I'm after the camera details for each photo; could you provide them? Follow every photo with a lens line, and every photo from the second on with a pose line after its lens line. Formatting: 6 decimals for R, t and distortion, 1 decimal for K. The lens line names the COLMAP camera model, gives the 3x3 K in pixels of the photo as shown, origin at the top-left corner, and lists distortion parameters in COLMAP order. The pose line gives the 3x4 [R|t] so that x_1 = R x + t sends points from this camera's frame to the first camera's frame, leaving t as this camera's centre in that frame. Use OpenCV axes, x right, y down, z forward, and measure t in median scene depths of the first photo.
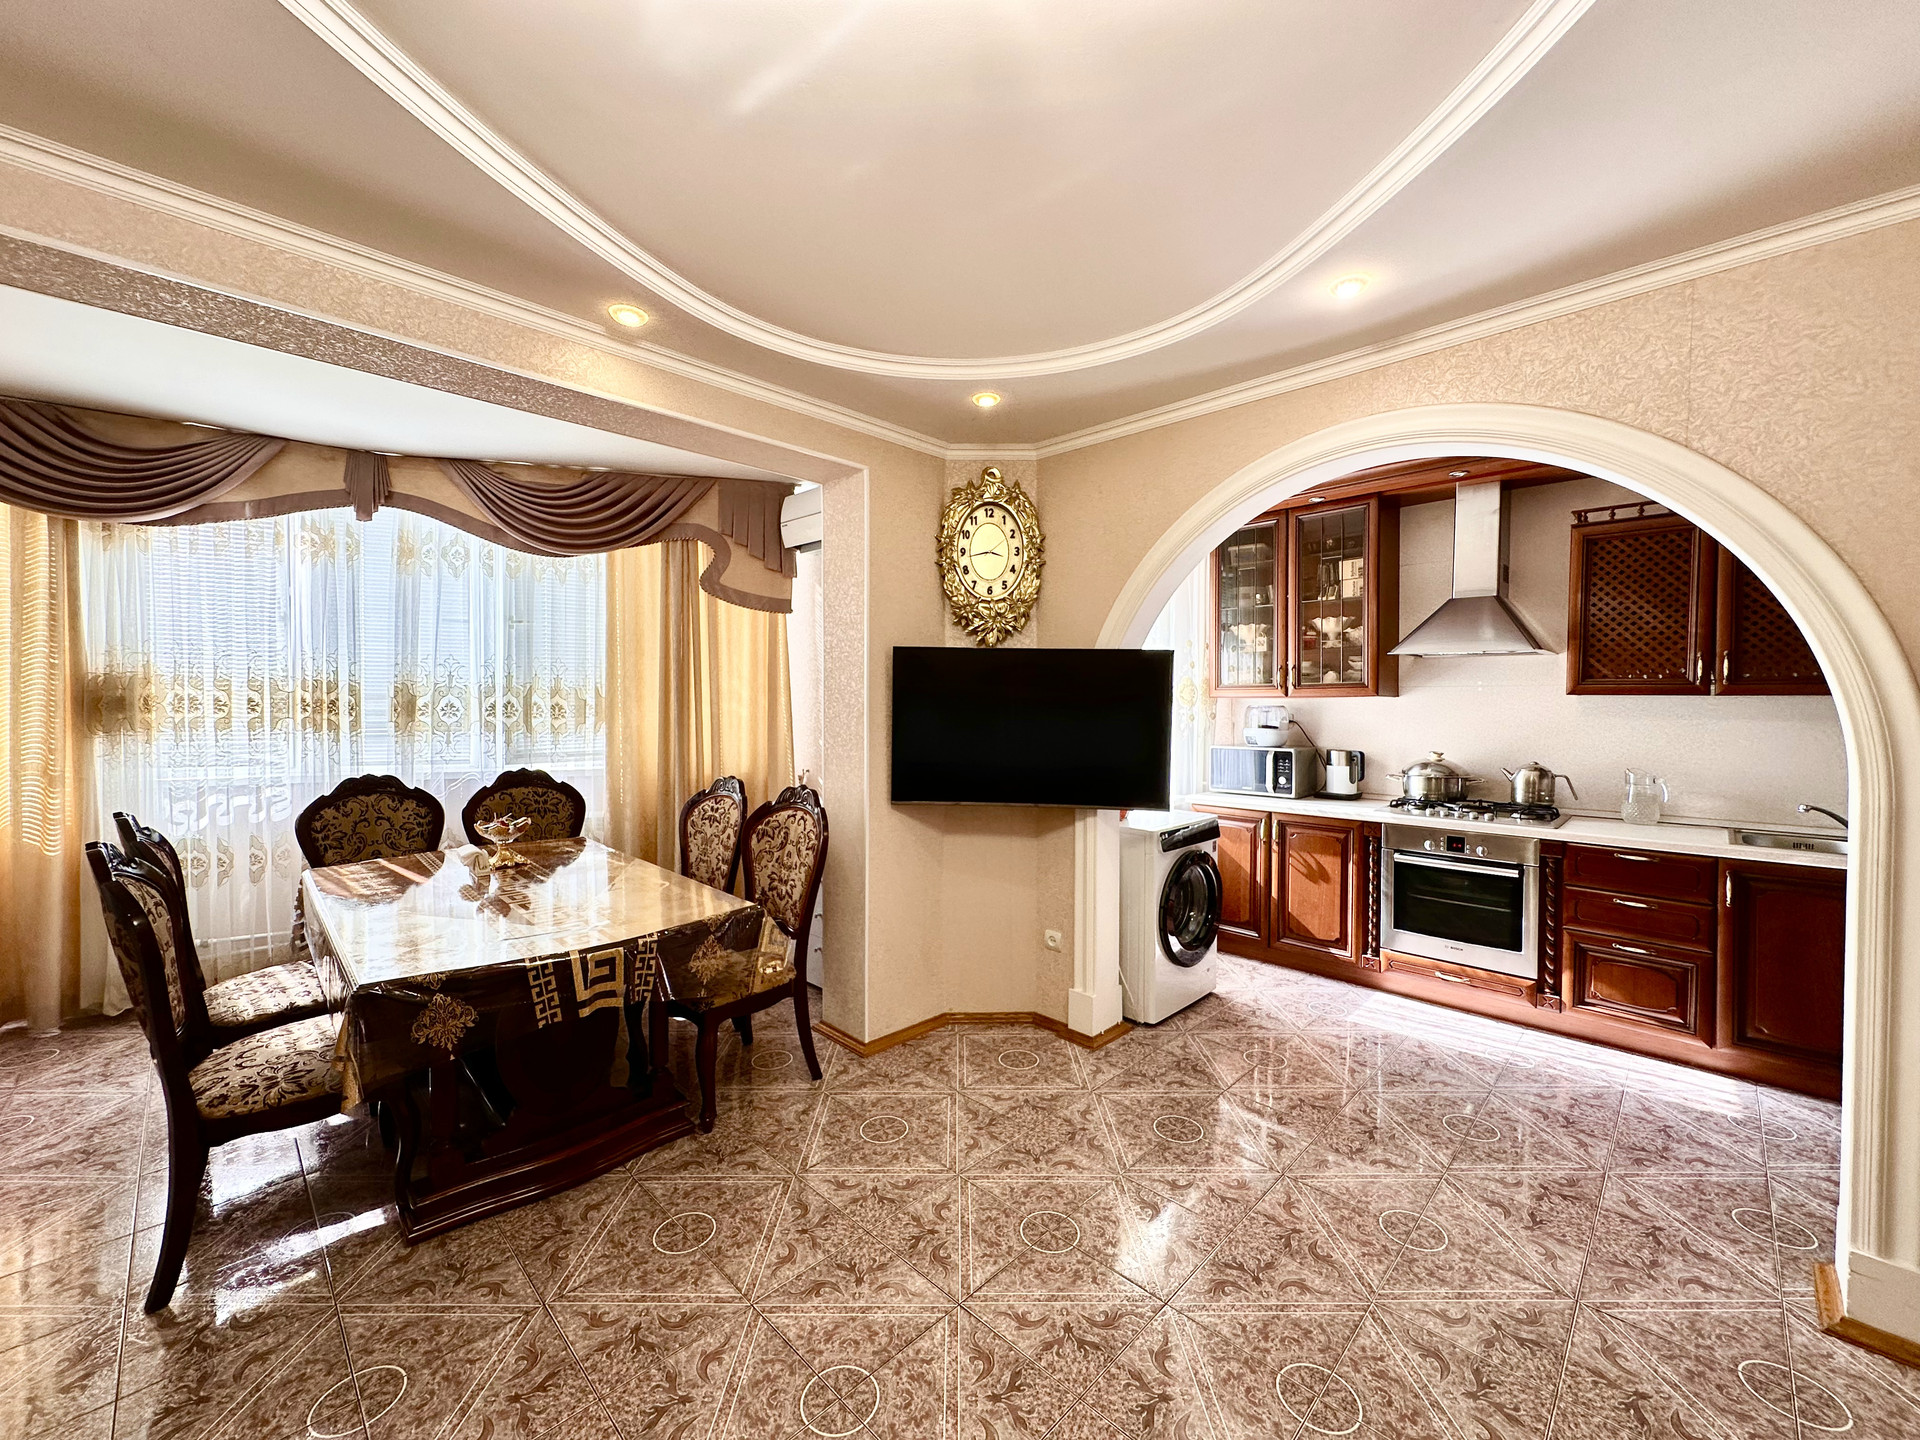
lens RADIAL K [[772.7, 0, 958.6], [0, 772.7, 718.8], [0, 0, 1]] dist [-0.002356, 0.000126]
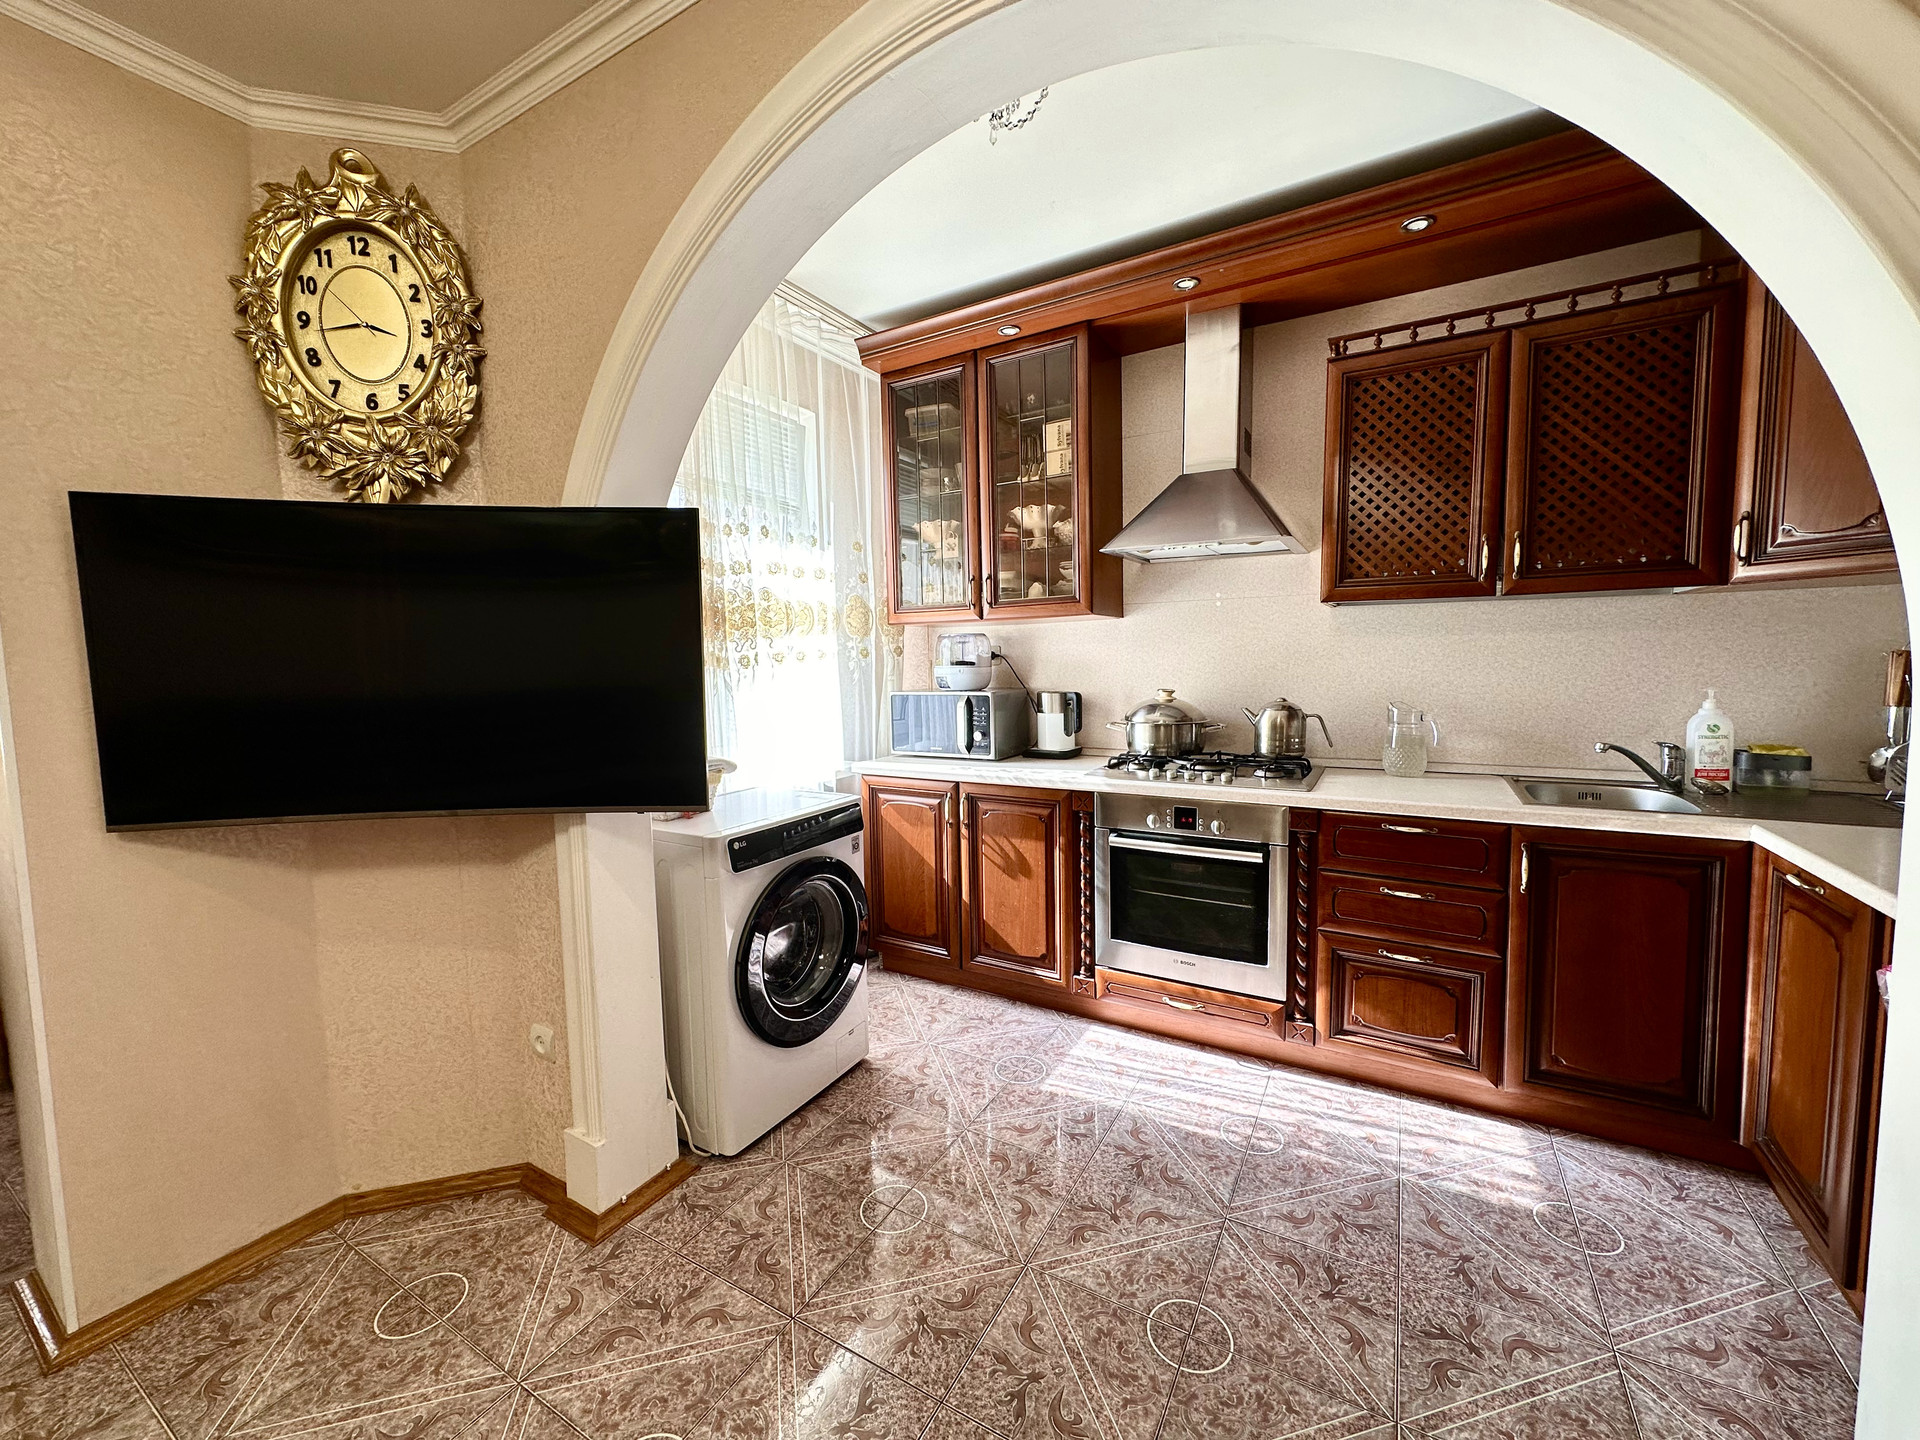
lens RADIAL K [[784.3, 0, 958.6], [0, 784.3, 719.8], [0, 0, 1]] dist [-0.003303, 0.001011]
pose [[0.967400, -0.040455, 0.250000, 0.279178], [0.025814, 0.997769, 0.061569, 0.024326], [-0.251933, -0.053108, 0.966286, 0.380053]]
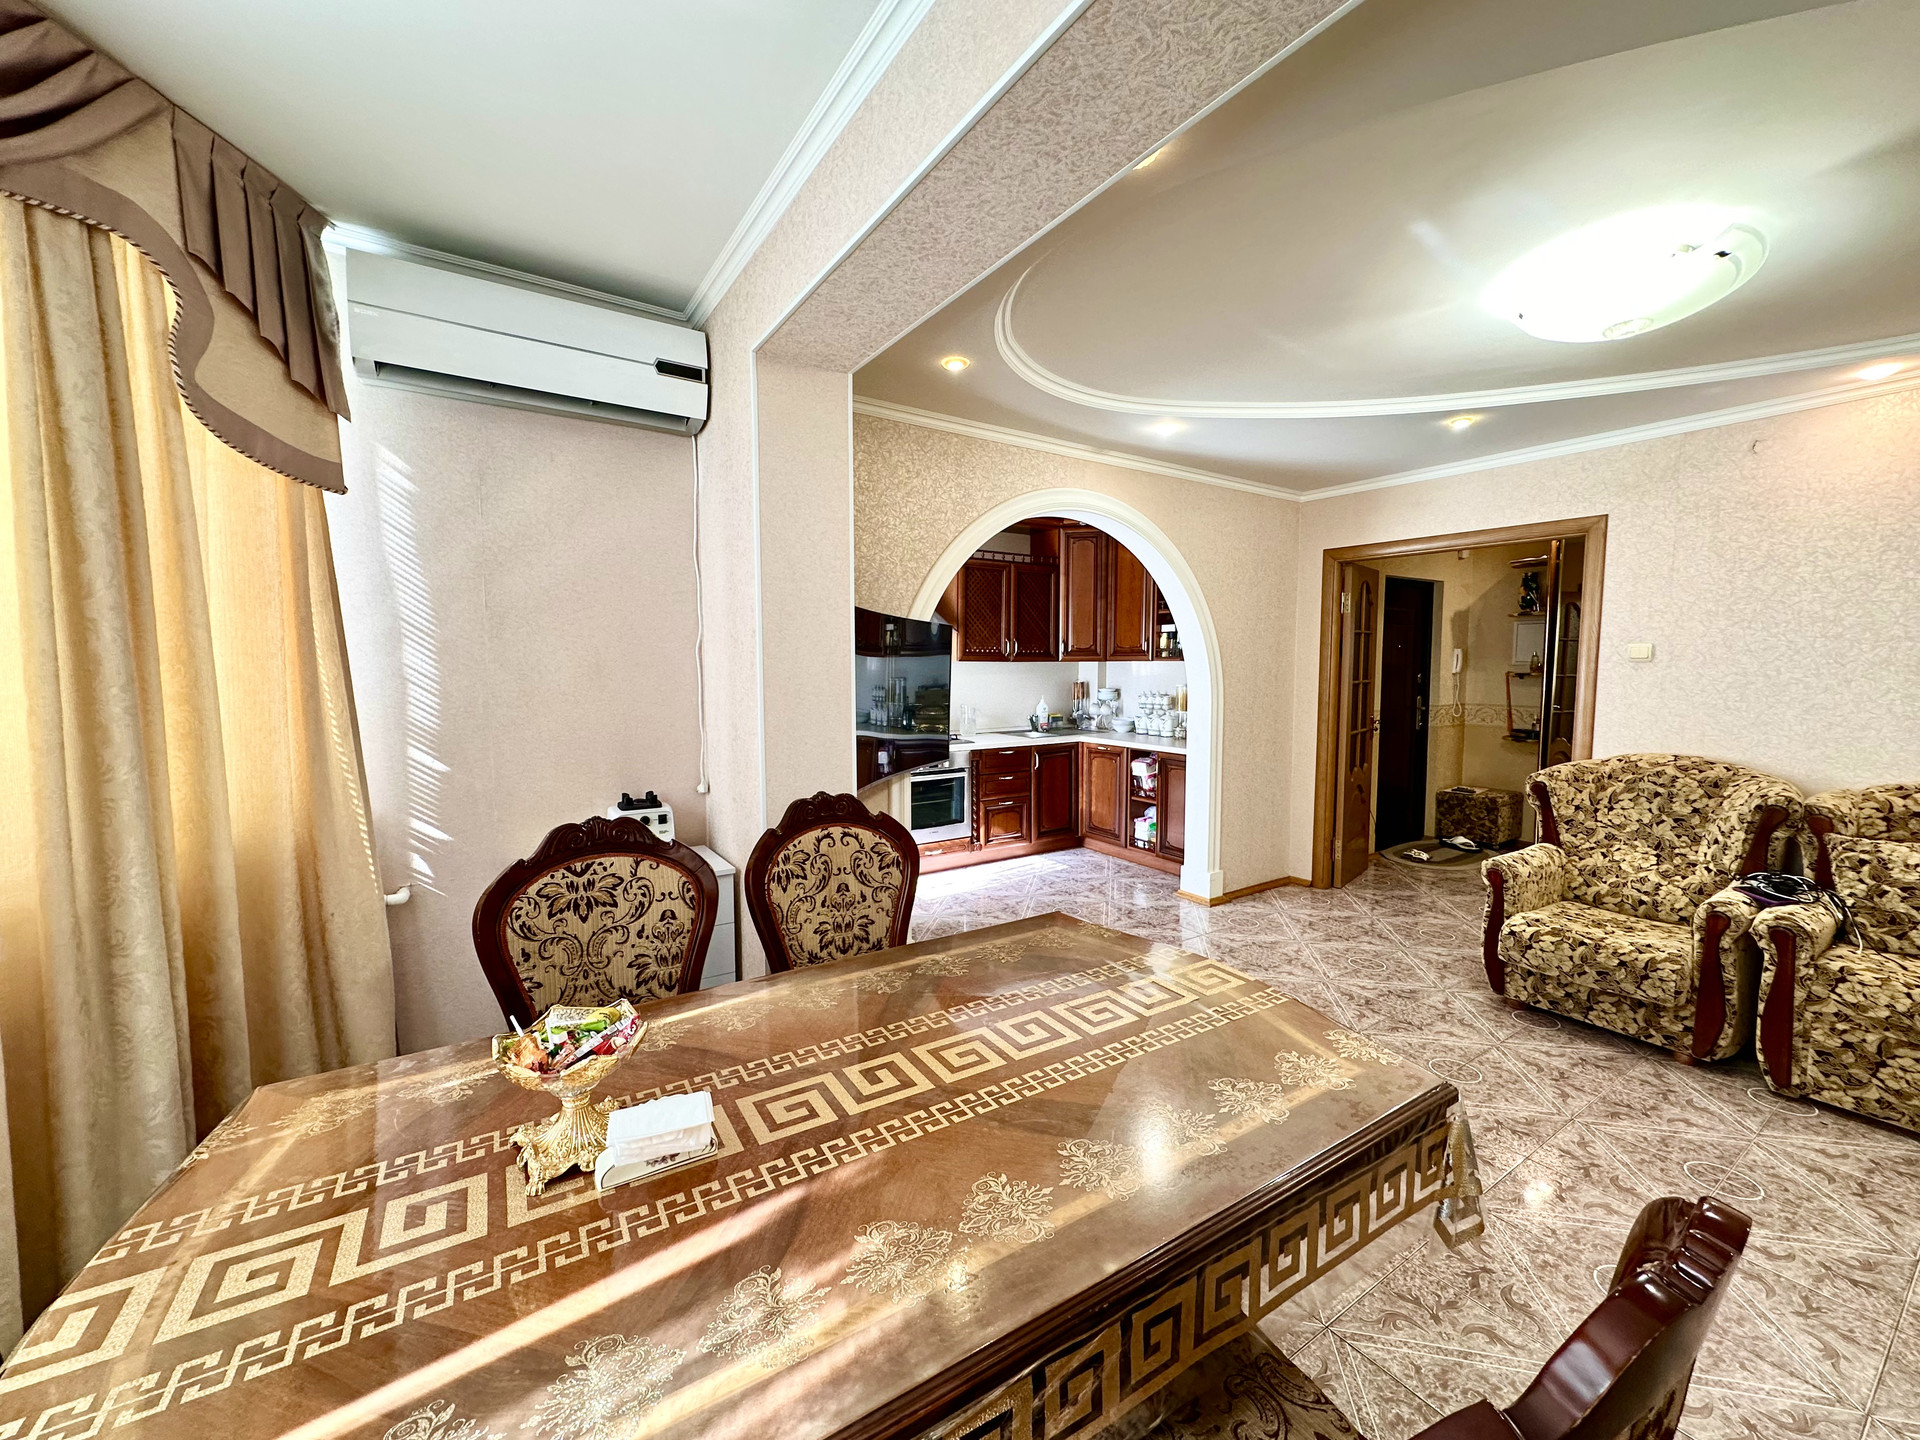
lens RADIAL K [[764.3, 0, 960.0], [0, 764.3, 720.0], [0, 0, 1]] dist [-0.000642, 0.000698]
pose [[0.198520, -0.077251, 0.977048, -0.801309], [0.023094, 0.996981, 0.074135, -0.027873], [-0.979825, 0.007847, 0.199705, 0.681596]]
